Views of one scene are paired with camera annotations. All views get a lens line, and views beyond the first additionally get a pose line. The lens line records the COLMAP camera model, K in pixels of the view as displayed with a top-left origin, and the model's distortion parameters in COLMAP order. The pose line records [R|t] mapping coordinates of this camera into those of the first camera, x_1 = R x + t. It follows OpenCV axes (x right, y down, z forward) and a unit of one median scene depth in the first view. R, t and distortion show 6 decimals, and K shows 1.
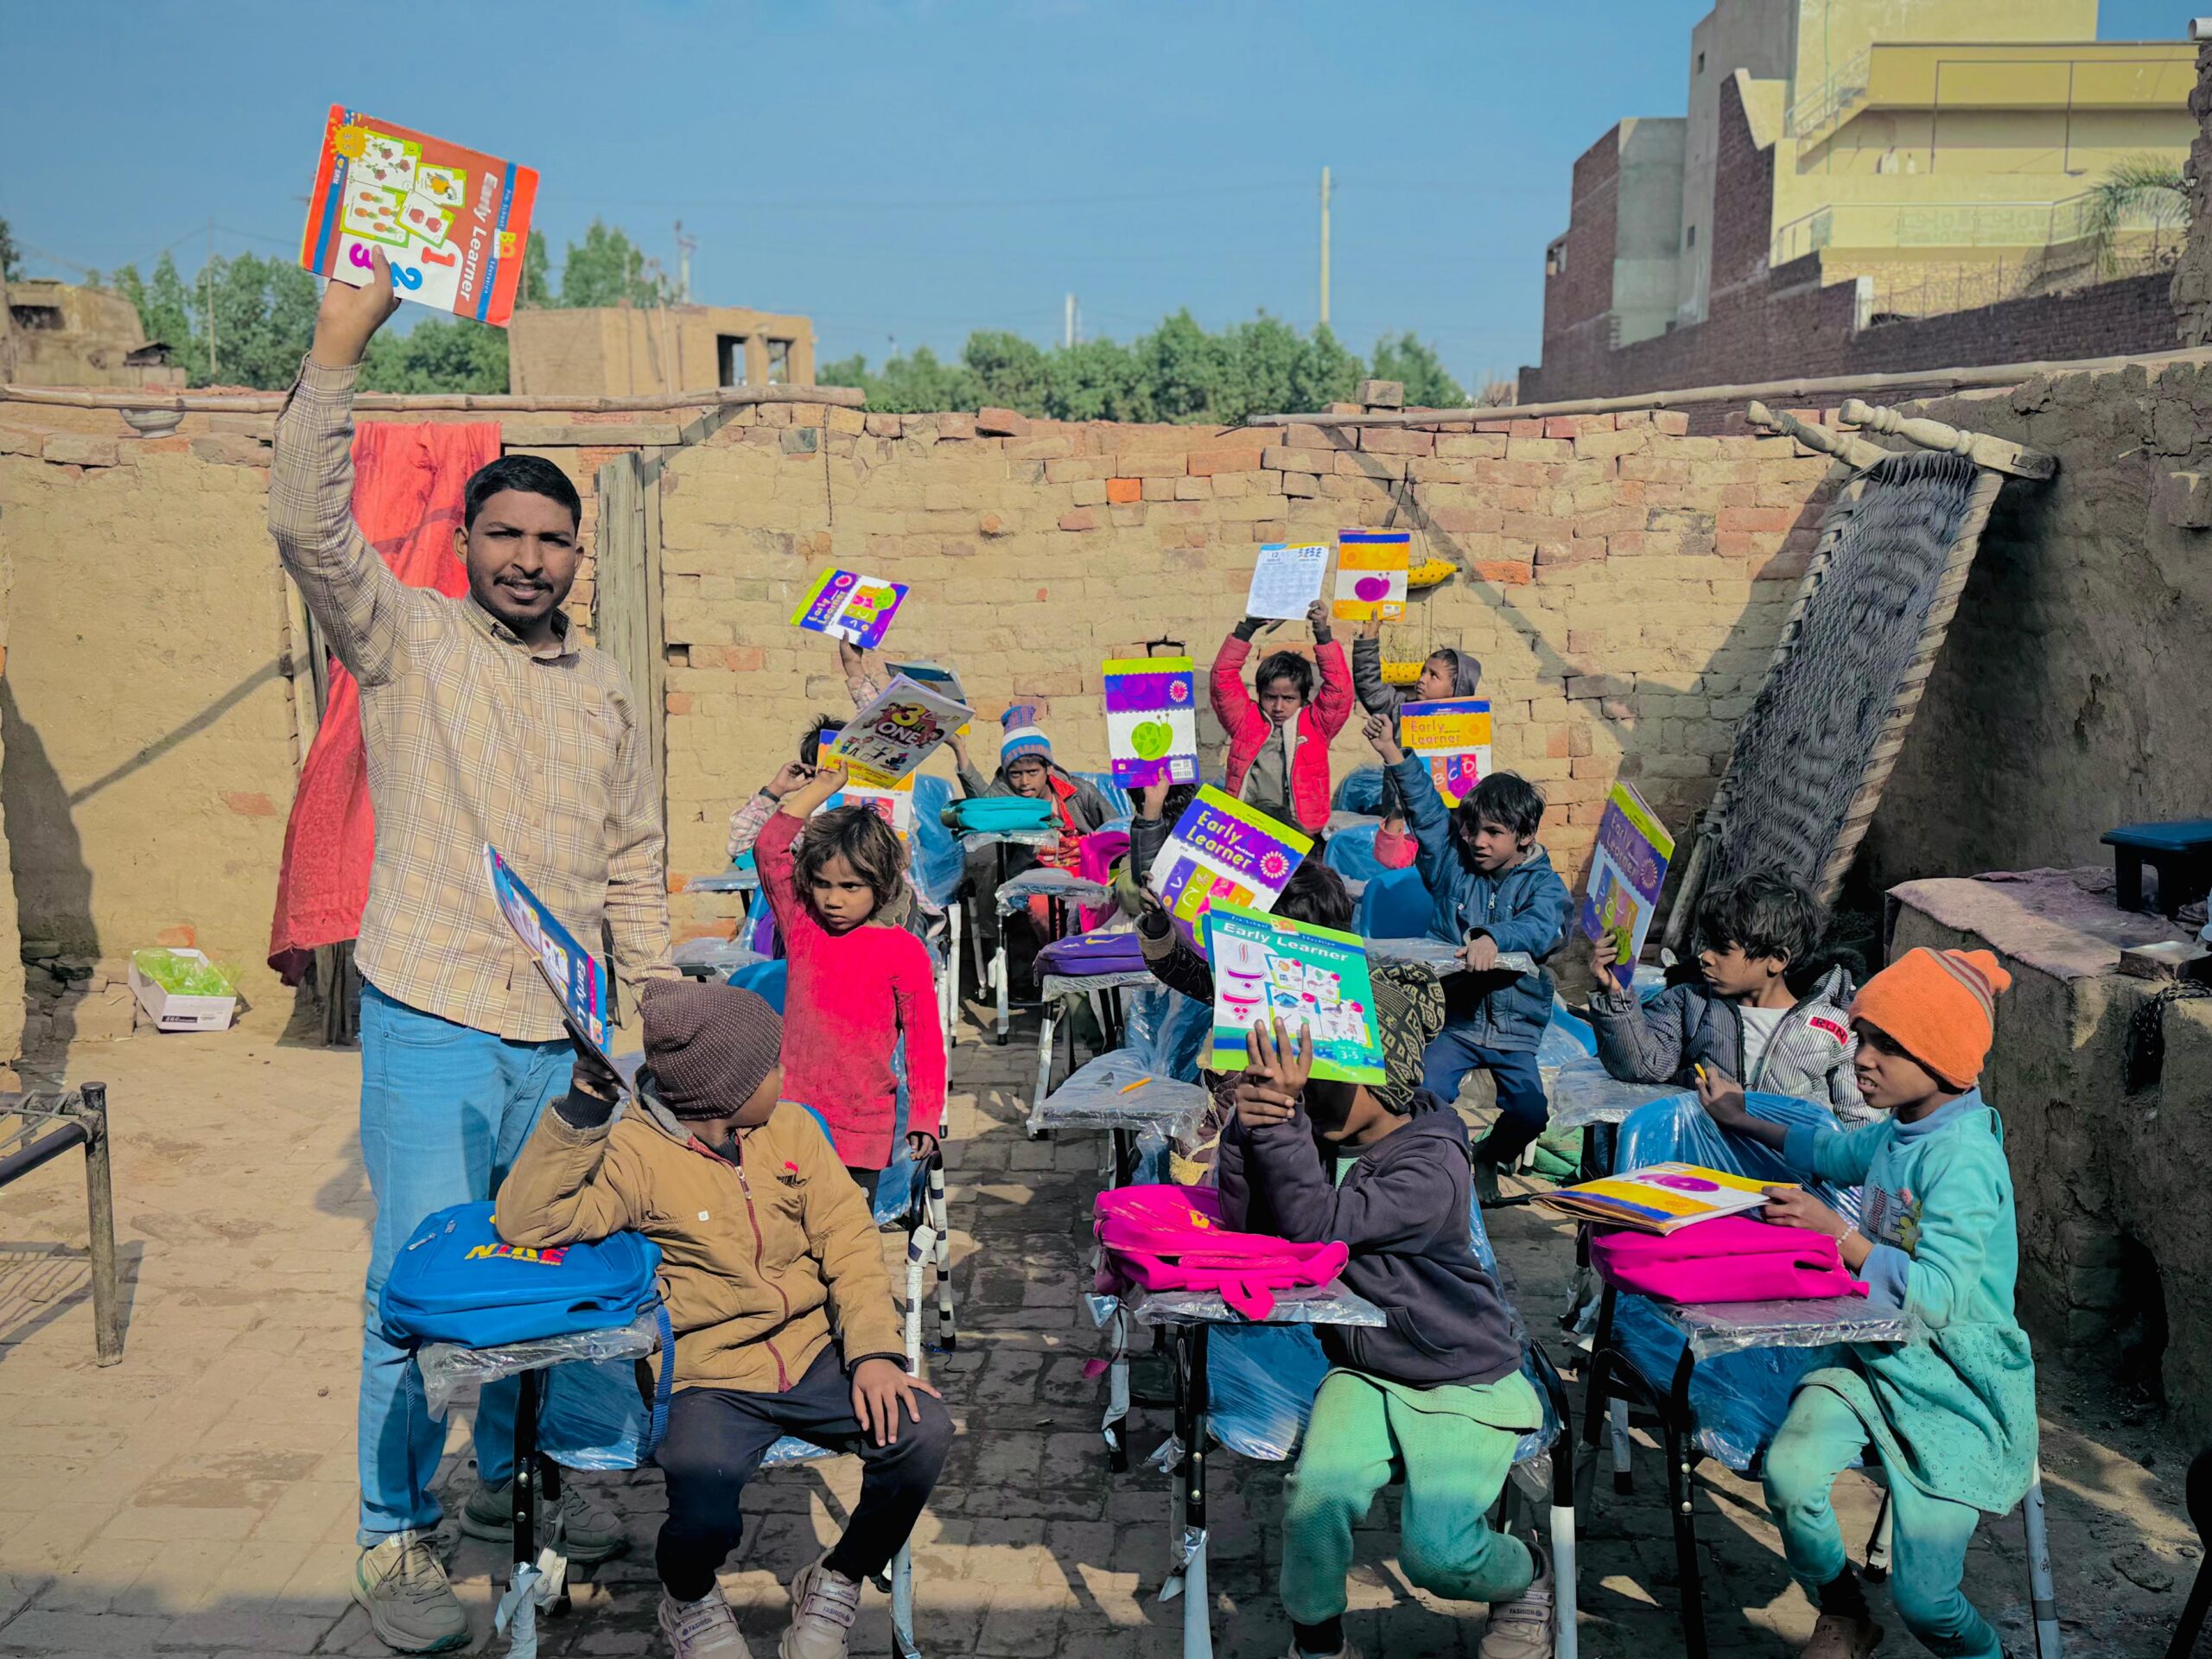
lens RADIAL K [[2195.3, 0, 1108.1], [0, 2195.3, 813.4], [0, 0, 1]] dist [0.091347, 0.000000]
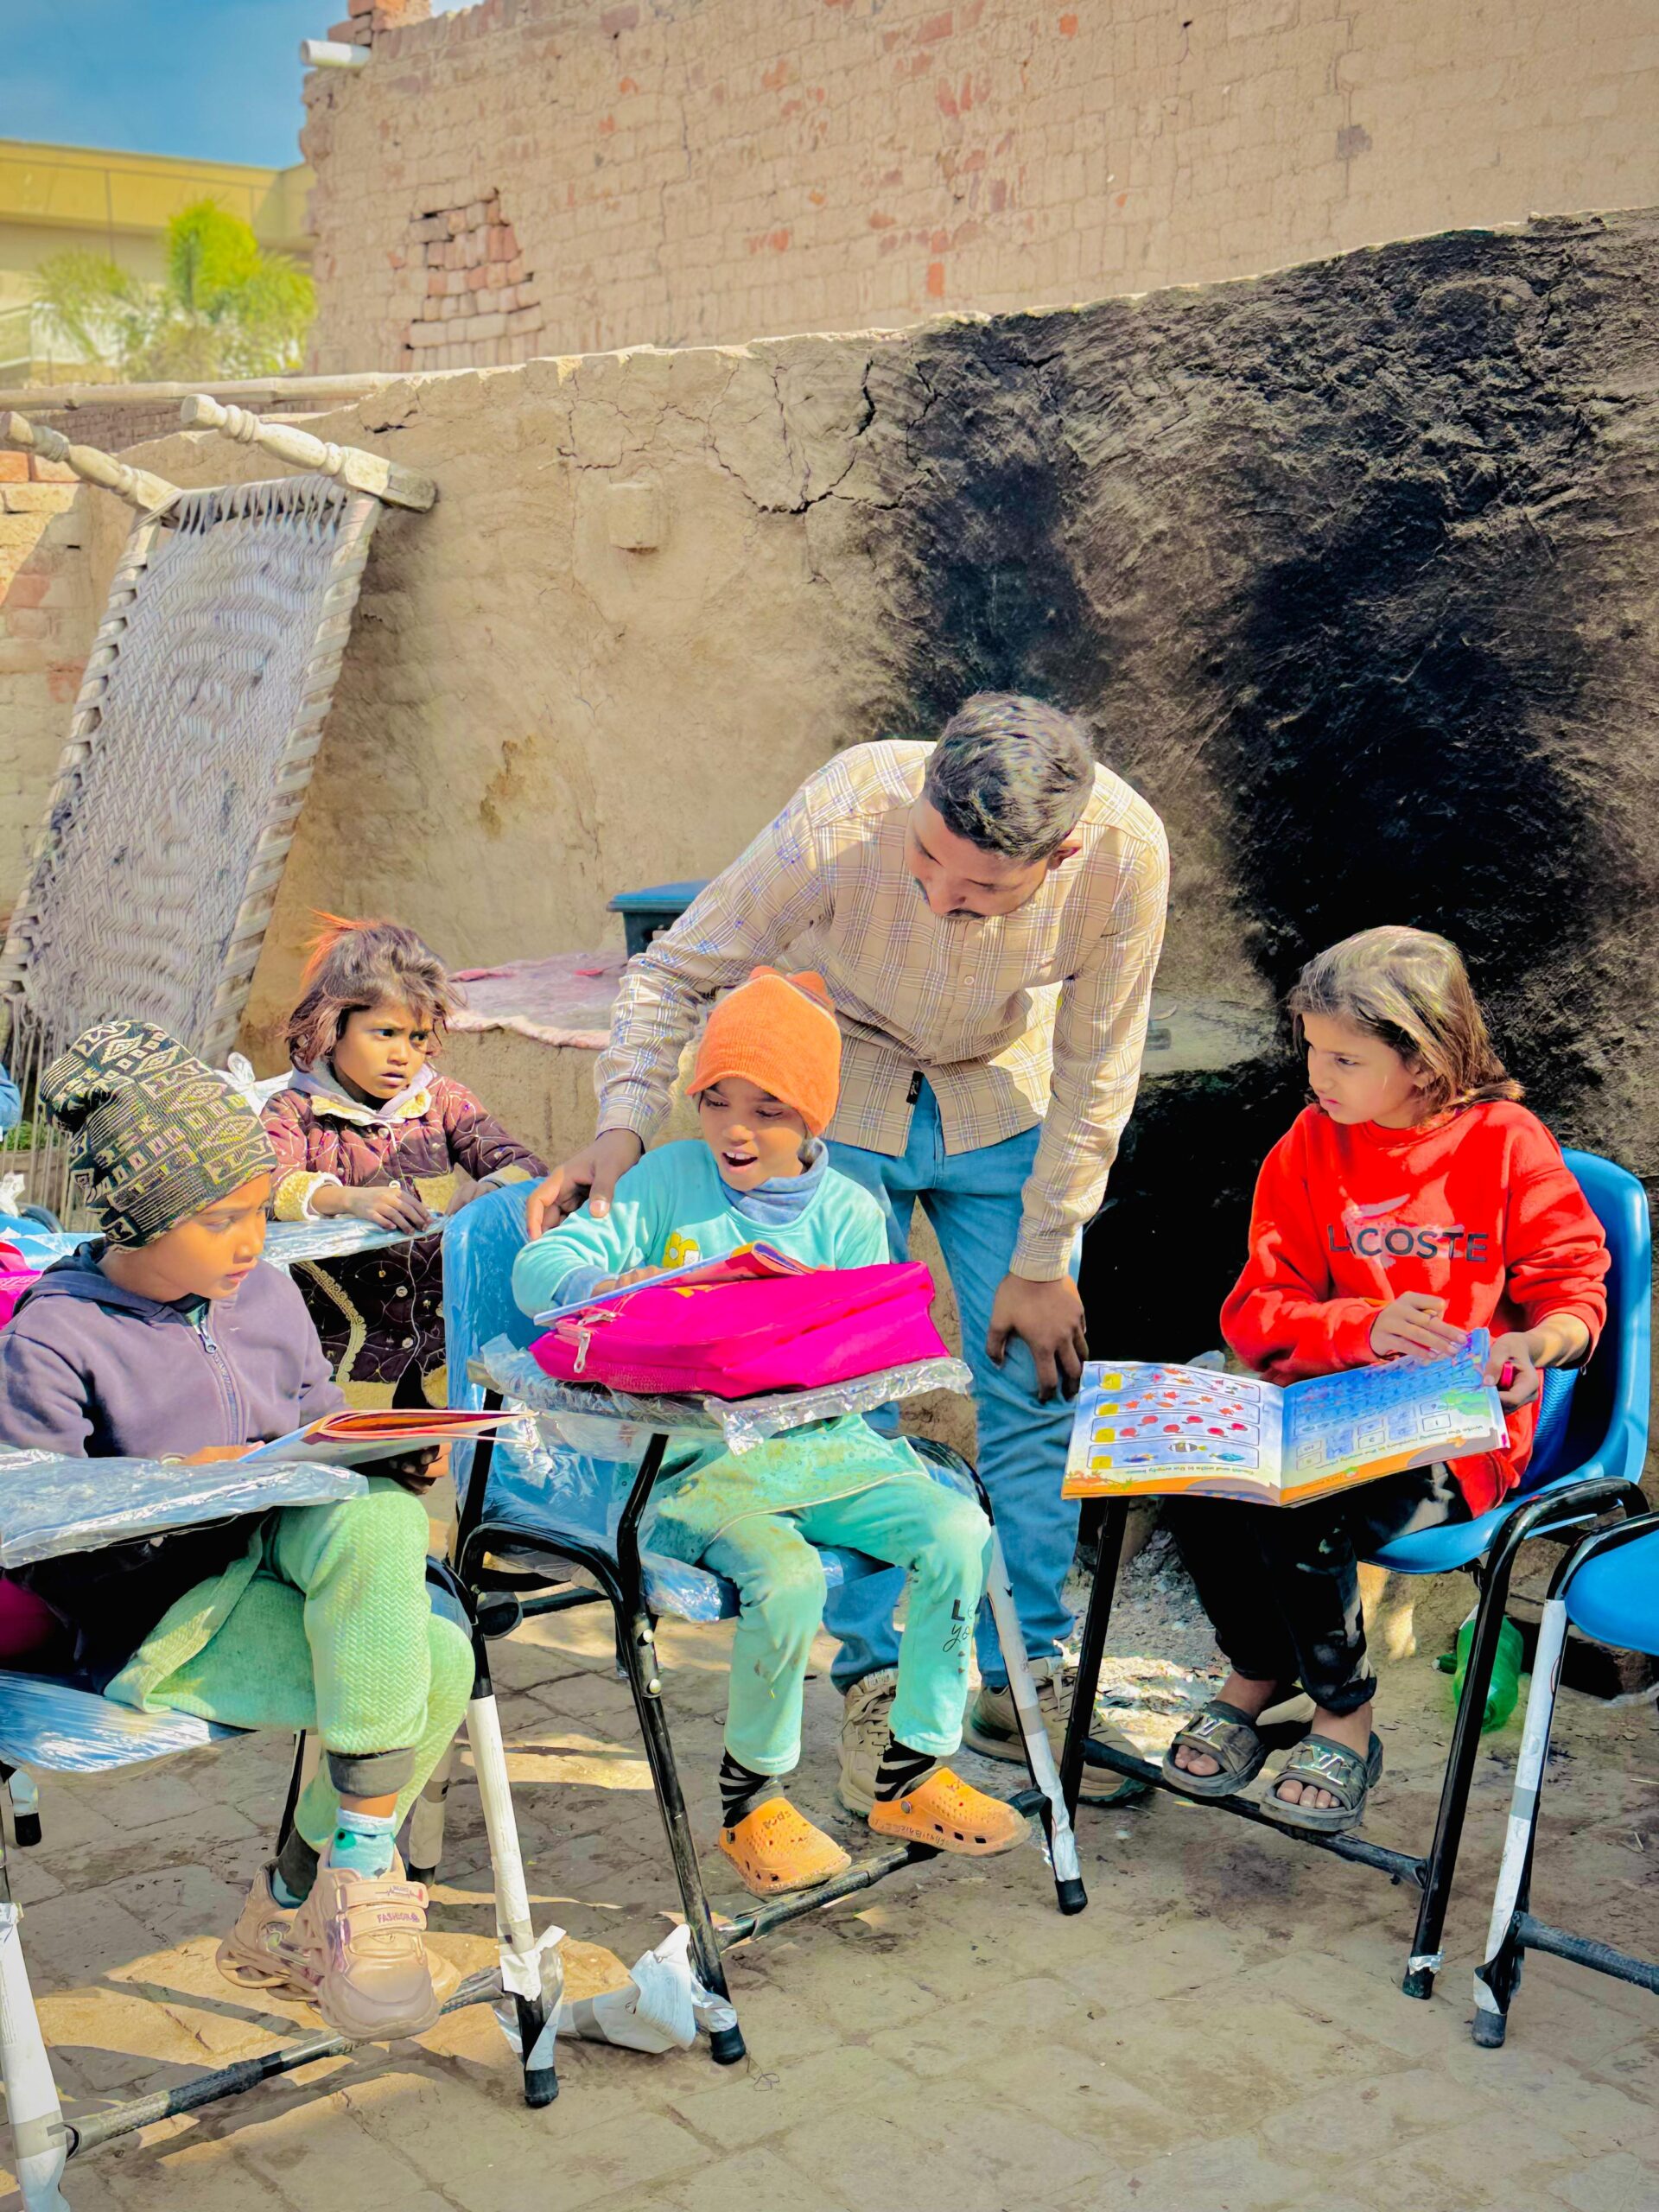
lens RADIAL K [[2728.6, 0, 845.0], [0, 2728.6, 1101.7], [0, 0, 1]] dist [0.146289, 0.000000]
pose [[0.776917, -0.107608, 0.620339, -0.105330], [0.100741, 0.993838, 0.046230, 0.033626], [-0.621492, 0.026577, 0.782970, 0.090099]]
